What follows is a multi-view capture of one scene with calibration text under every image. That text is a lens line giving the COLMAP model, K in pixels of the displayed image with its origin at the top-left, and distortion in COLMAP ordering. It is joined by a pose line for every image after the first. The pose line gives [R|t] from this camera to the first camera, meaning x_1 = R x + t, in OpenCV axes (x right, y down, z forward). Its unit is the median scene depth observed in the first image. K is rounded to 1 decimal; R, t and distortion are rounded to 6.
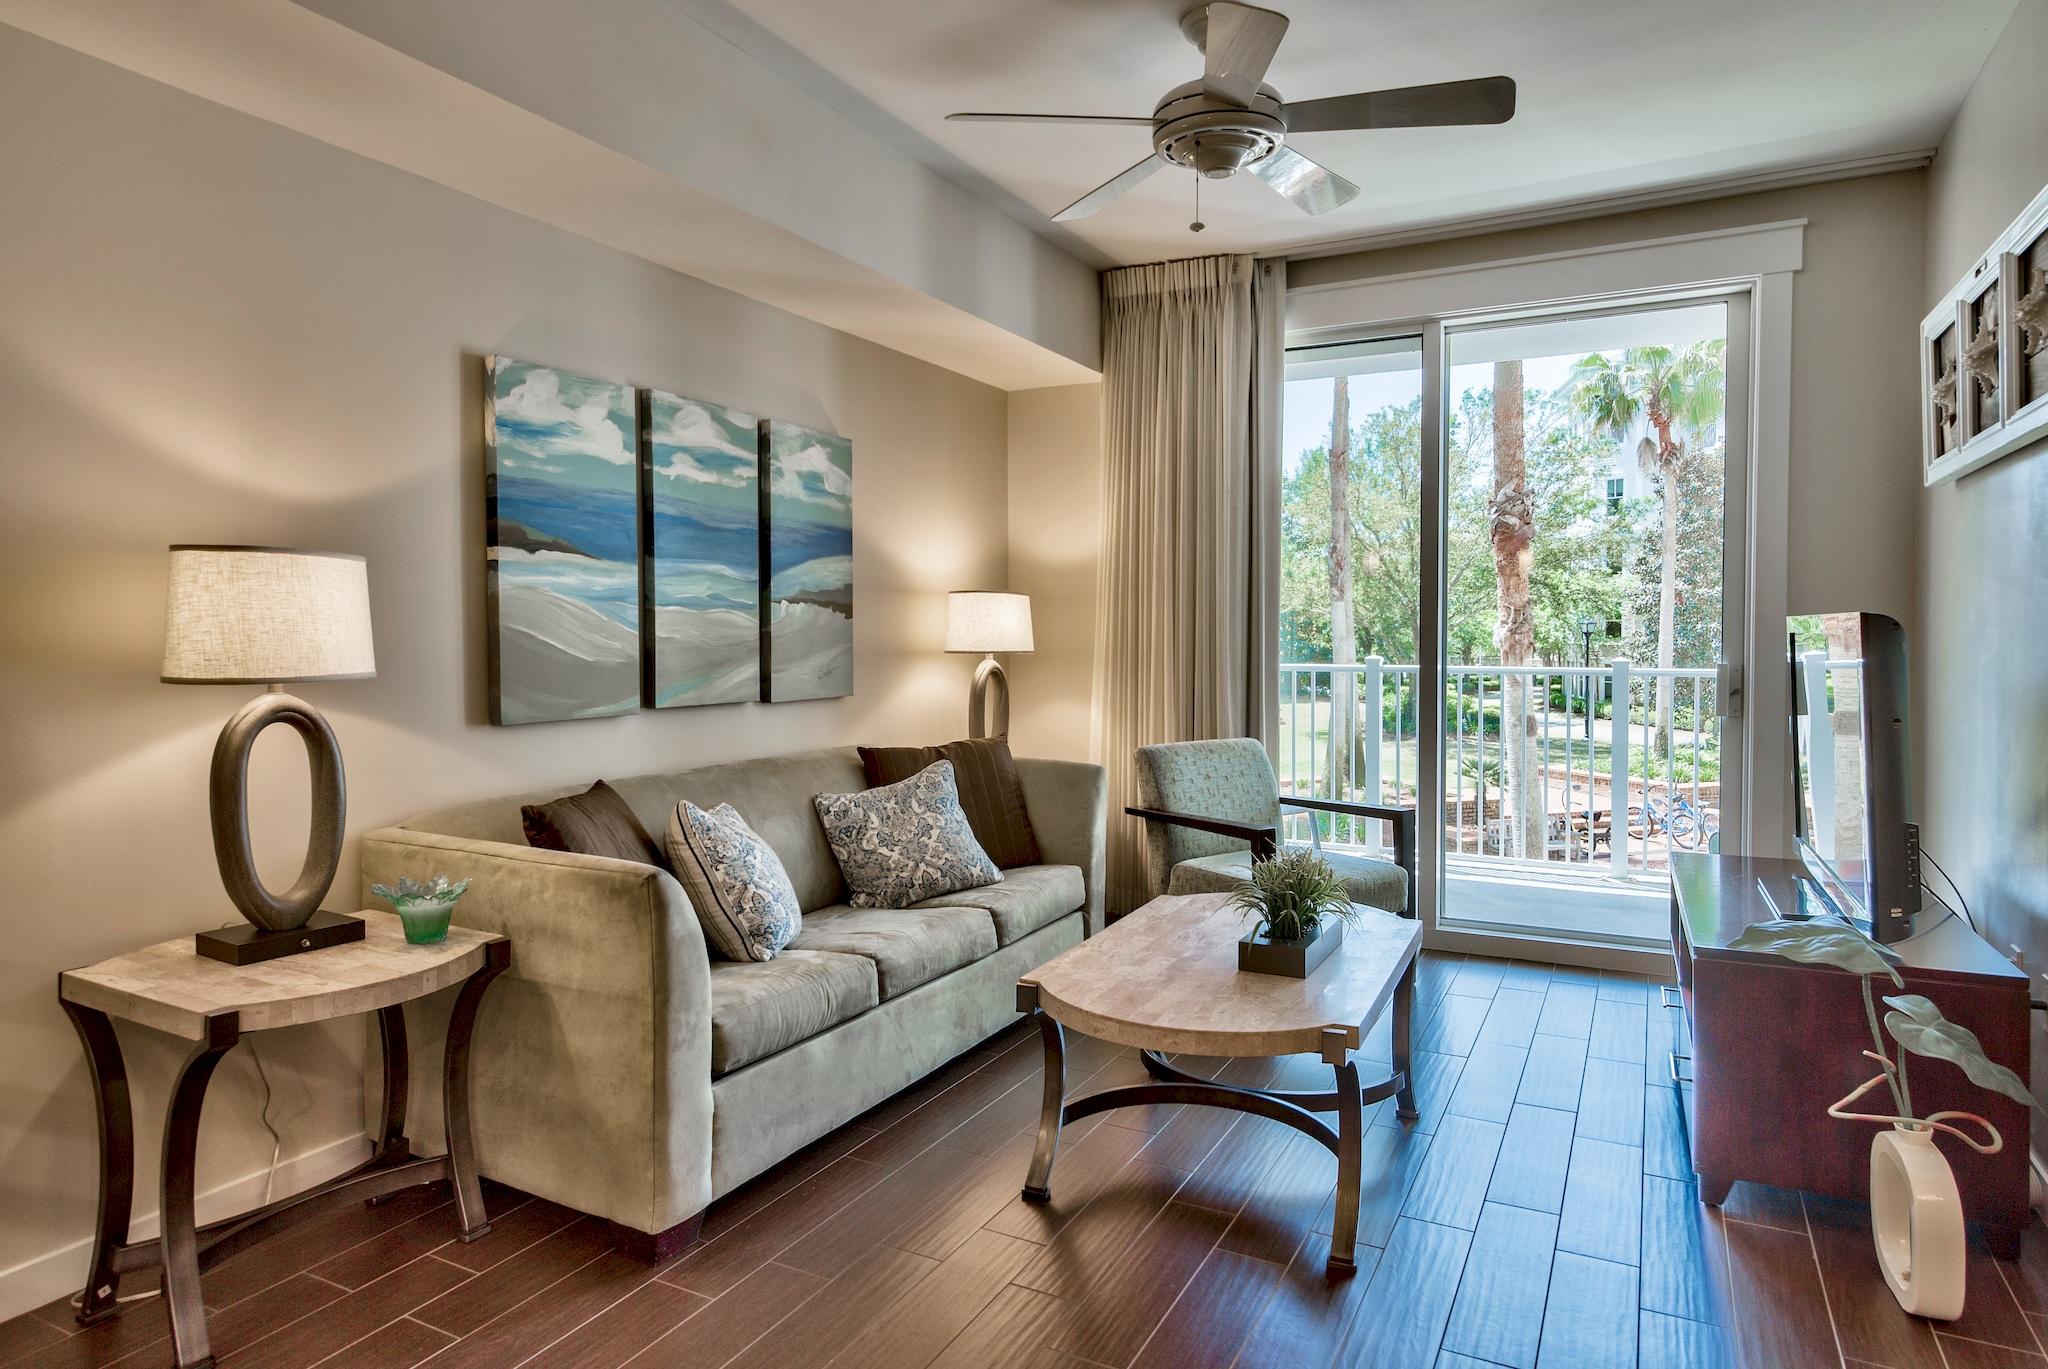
lens RADIAL K [[1200.9, 0, 1067.4], [0, 1200.9, 658.5], [0, 0, 1]] dist [0.037321, 0.000146]
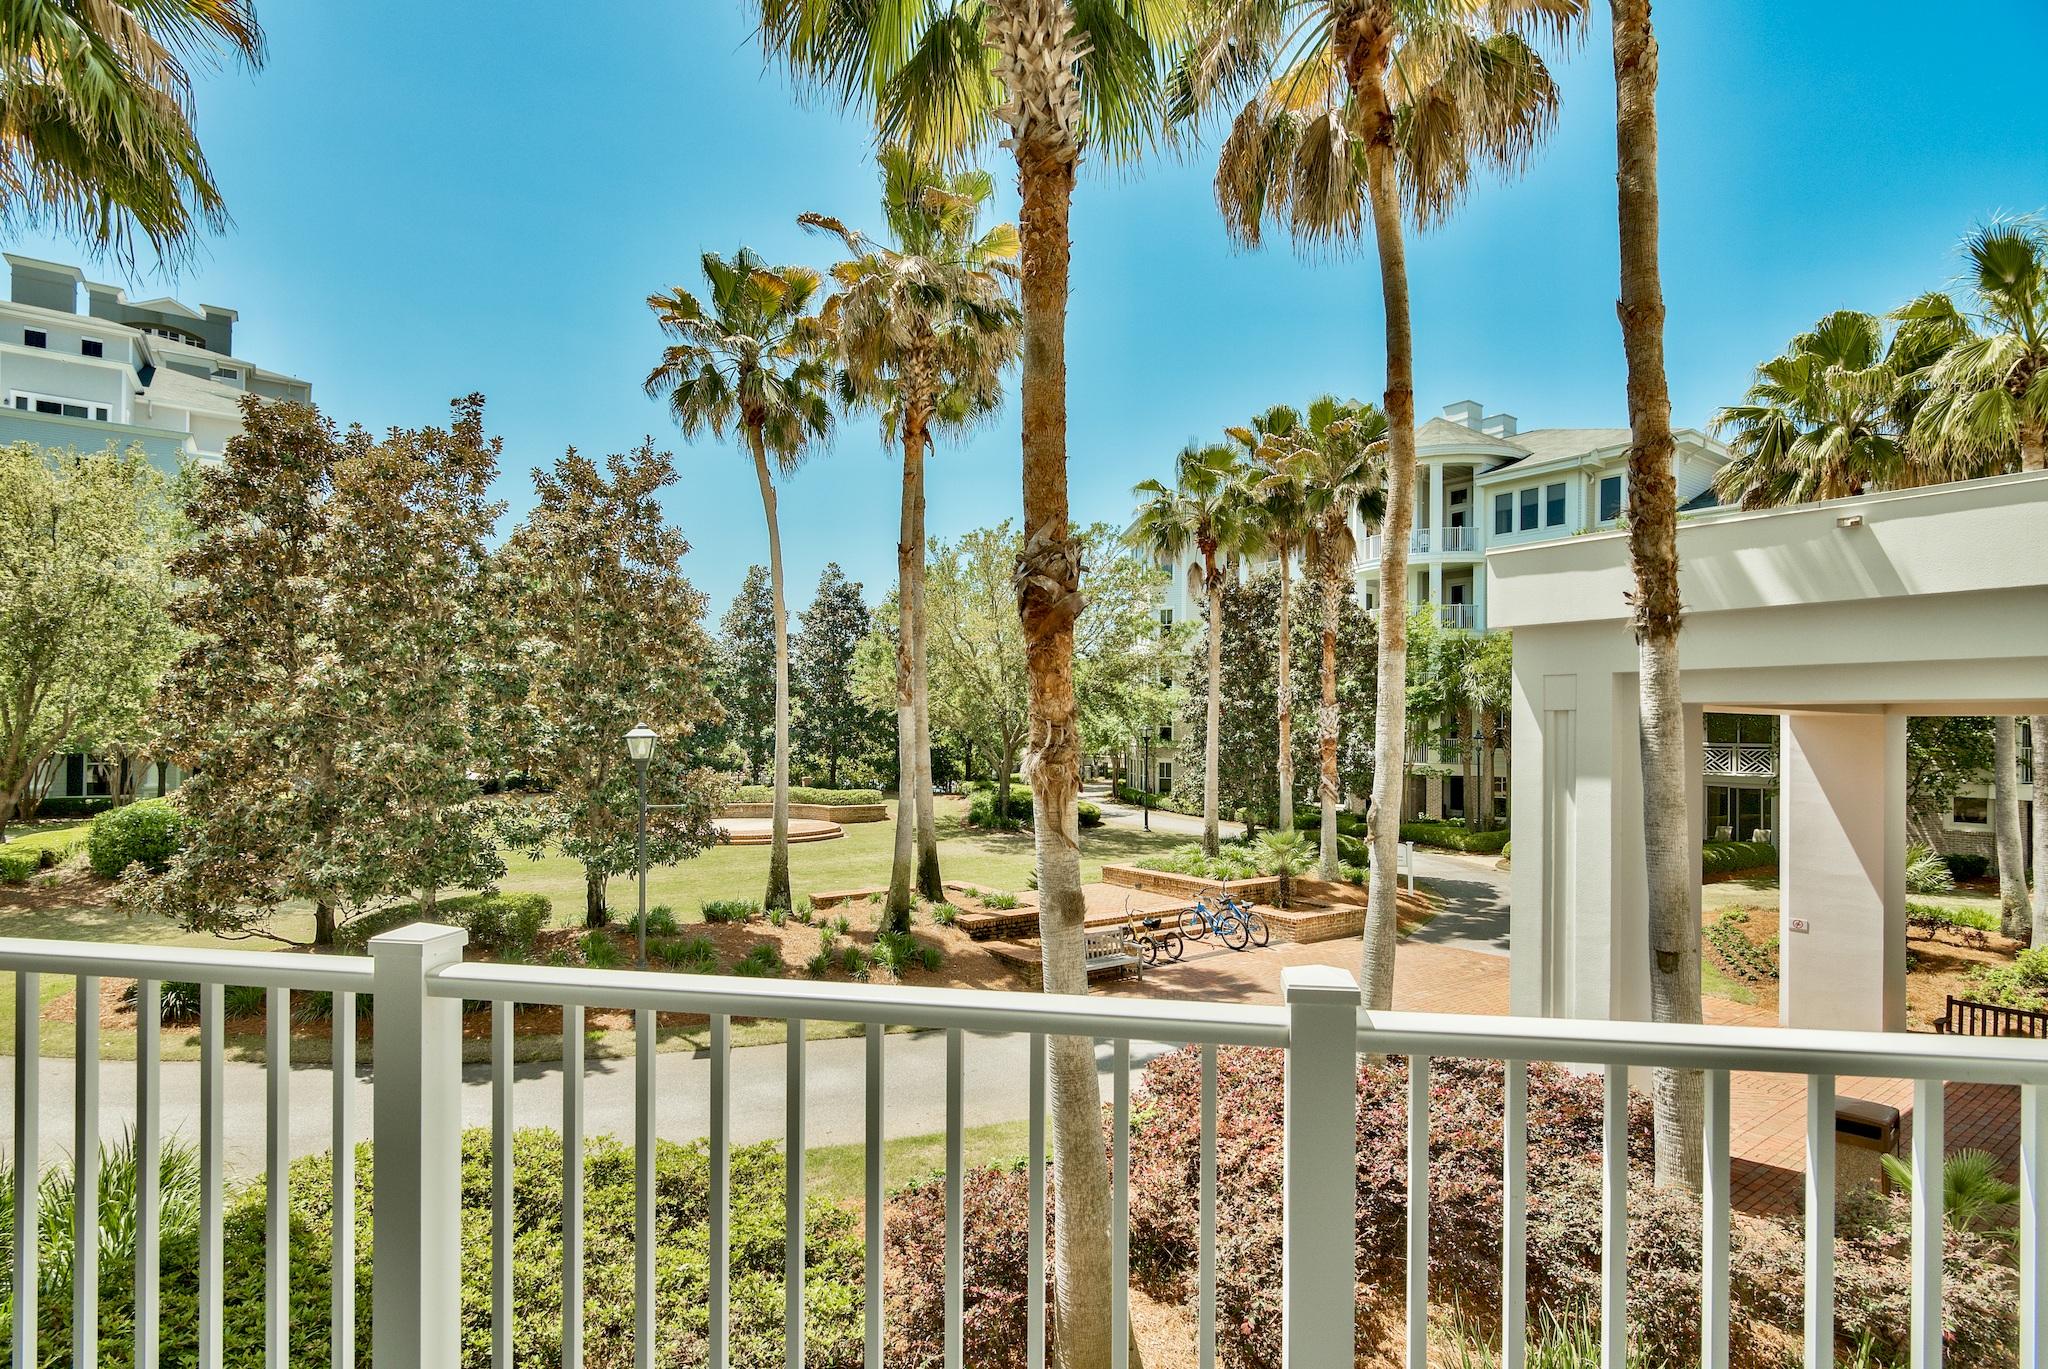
lens RADIAL K [[1013.6, 0, 1044.0], [0, 1013.6, 726.3], [0, 0, 1]] dist [-0.003245, 0.000626]
pose [[0.953183, 0.011865, 0.302161, 0.074992], [-0.003972, 0.999635, -0.026723, -0.009363], [-0.302367, 0.024272, 0.952882, 0.180096]]
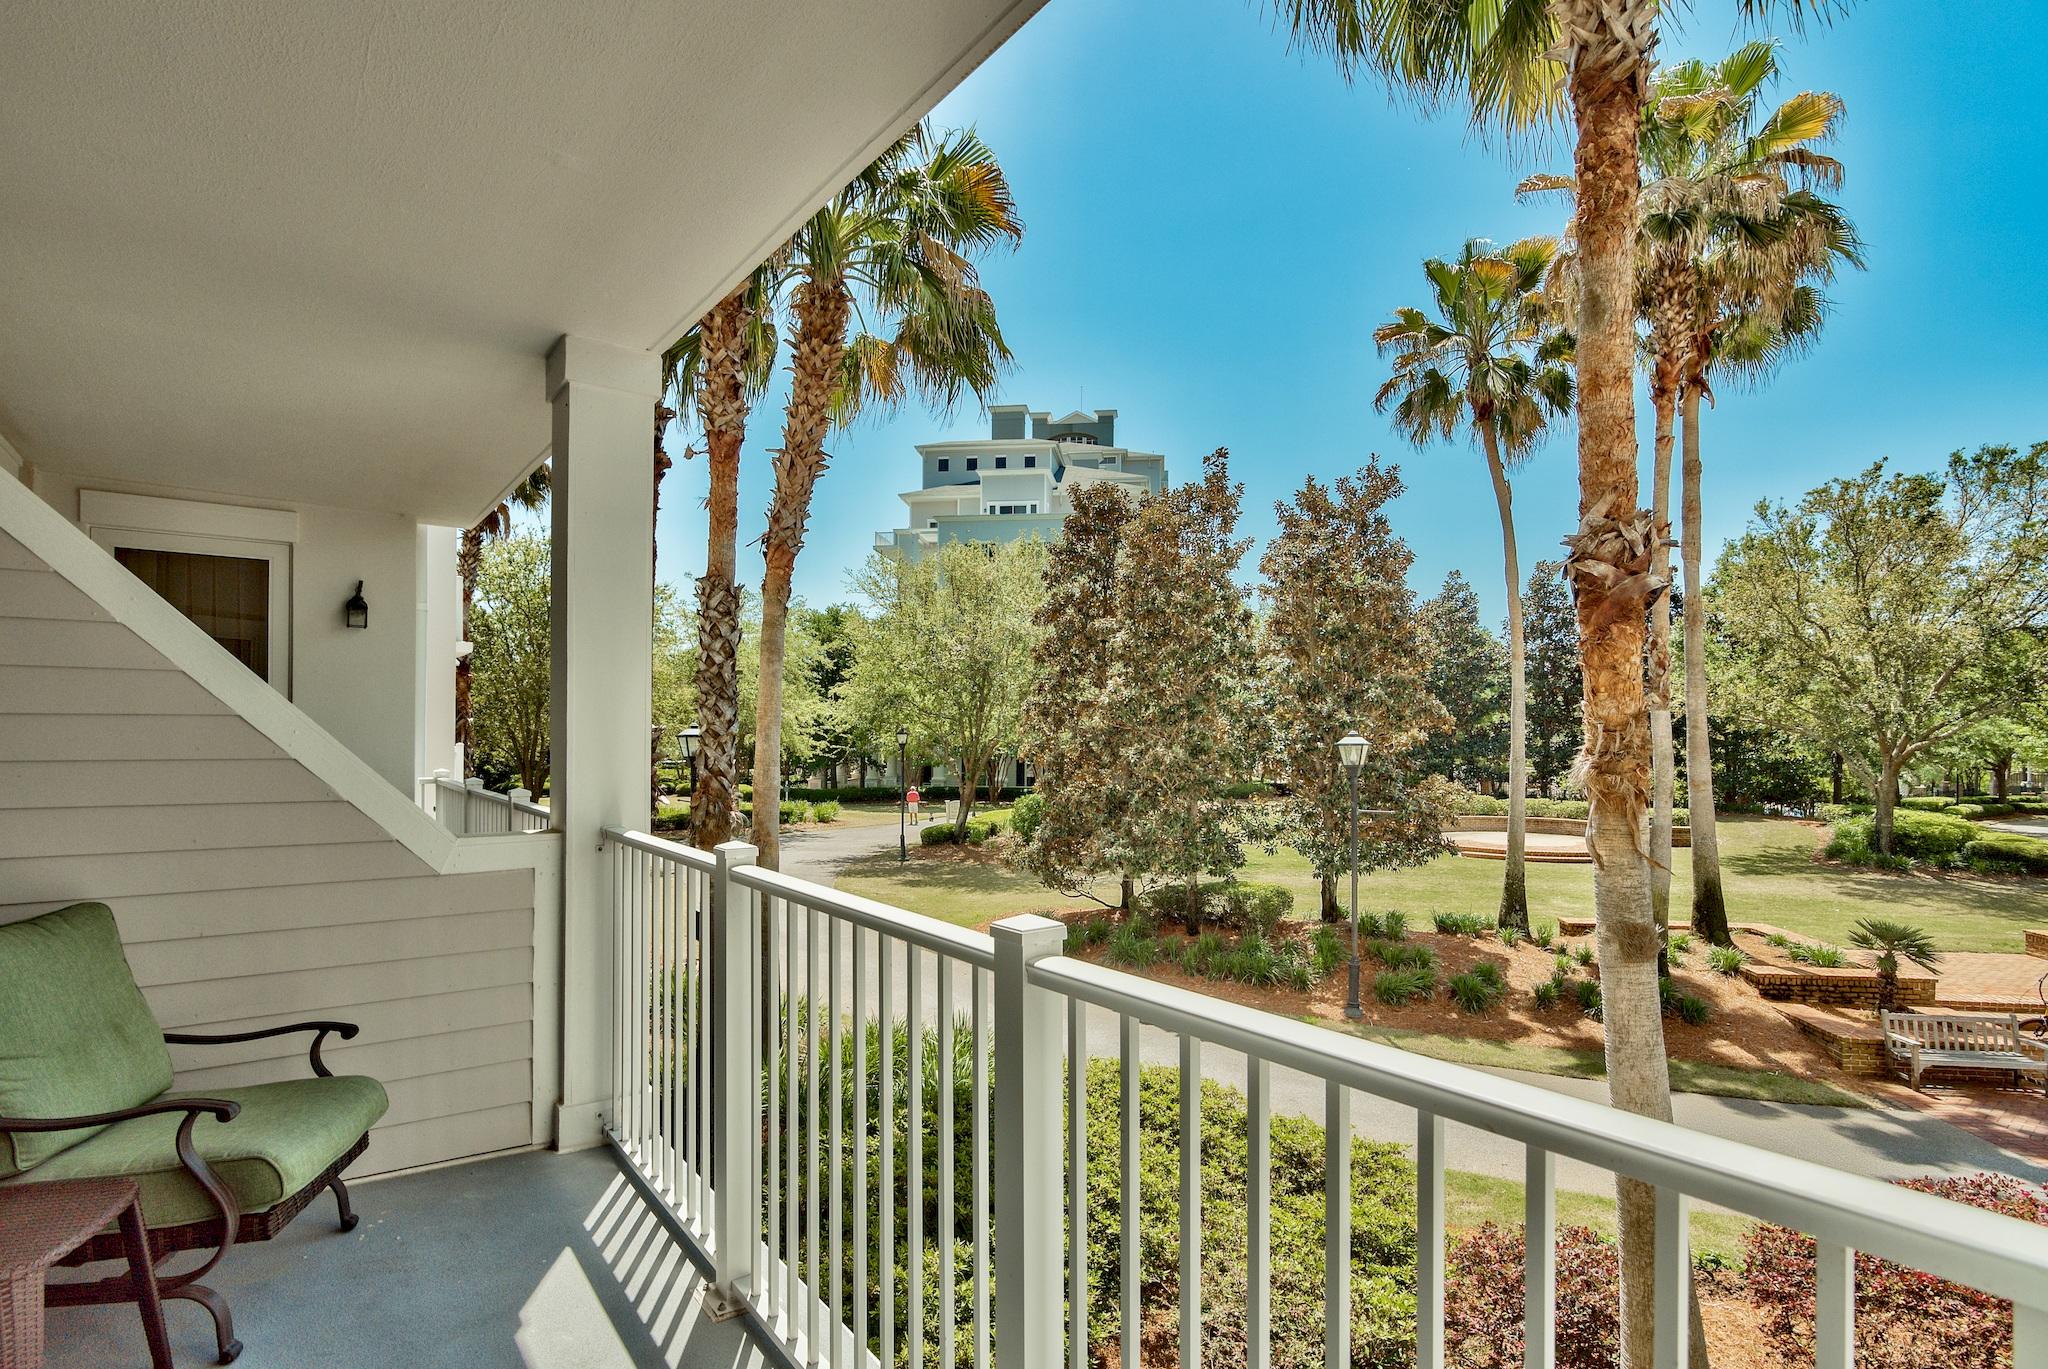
lens RADIAL K [[1013.6, 0, 1011.1], [0, 1013.6, 734.6], [0, 0, 1]] dist [-0.003245, 0.000626]
pose [[0.890058, 0.008346, -0.455770, 0.123331], [-0.018638, 0.999663, -0.018093, -0.009013], [0.455465, 0.024598, 0.889914, 0.168554]]
